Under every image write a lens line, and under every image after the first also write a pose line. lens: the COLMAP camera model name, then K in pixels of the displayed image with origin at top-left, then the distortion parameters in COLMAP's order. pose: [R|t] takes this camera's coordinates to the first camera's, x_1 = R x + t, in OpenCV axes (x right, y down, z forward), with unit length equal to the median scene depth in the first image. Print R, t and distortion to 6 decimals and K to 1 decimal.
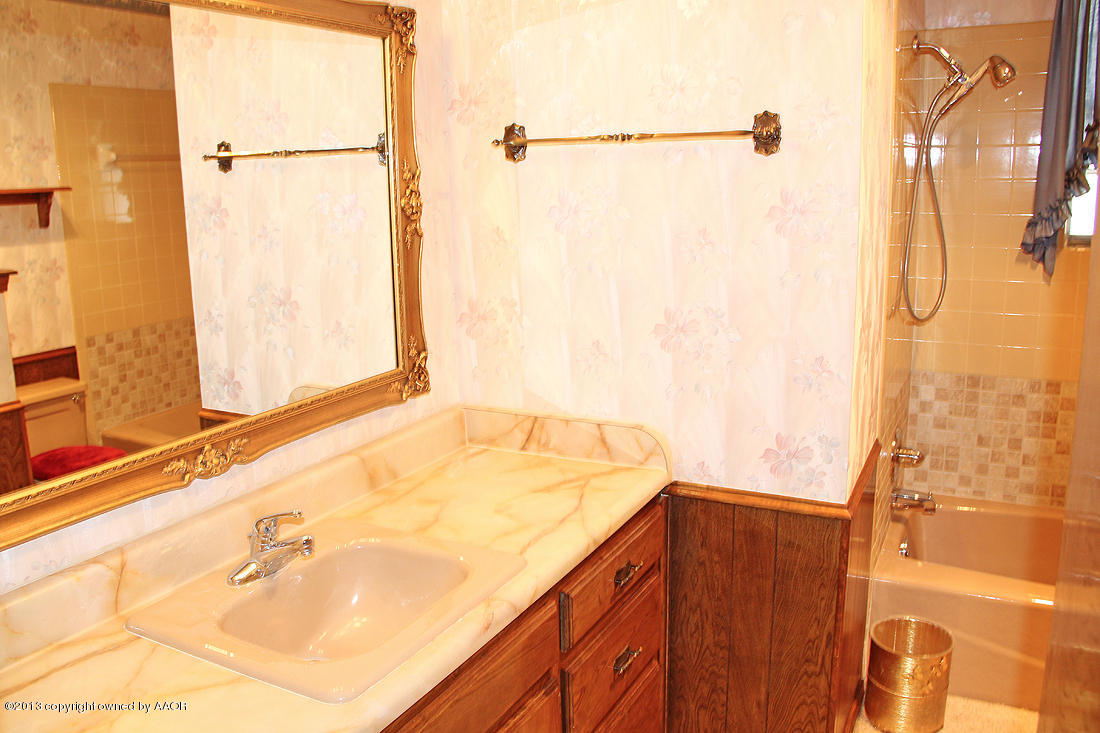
lens RADIAL K [[914.9, 0, 565.9], [0, 914.9, 364.0], [0, 0, 1]] dist [-0.175472, 0.152202]
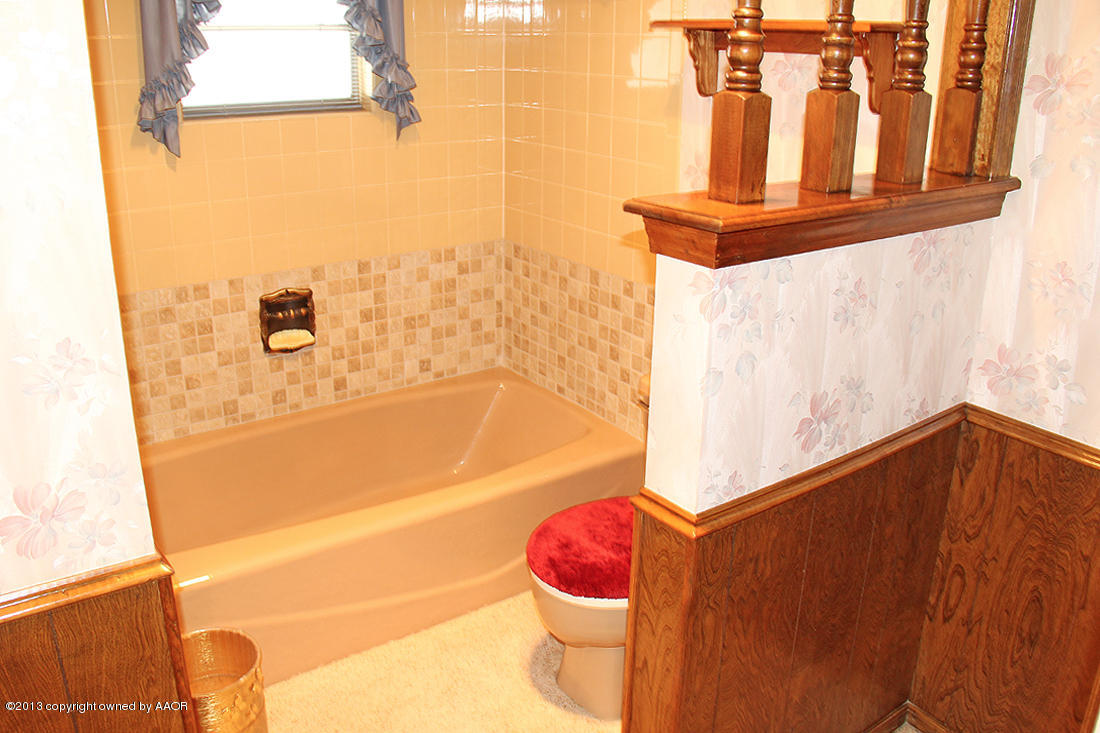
lens RADIAL K [[914.9, 0, 565.9], [0, 914.9, 364.0], [0, 0, 1]] dist [-0.175472, 0.152202]
pose [[0.444660, -0.267379, 0.854860, -0.036942], [0.150374, 0.963144, 0.223030, -0.045066], [-0.882987, 0.029376, 0.468478, 0.301715]]
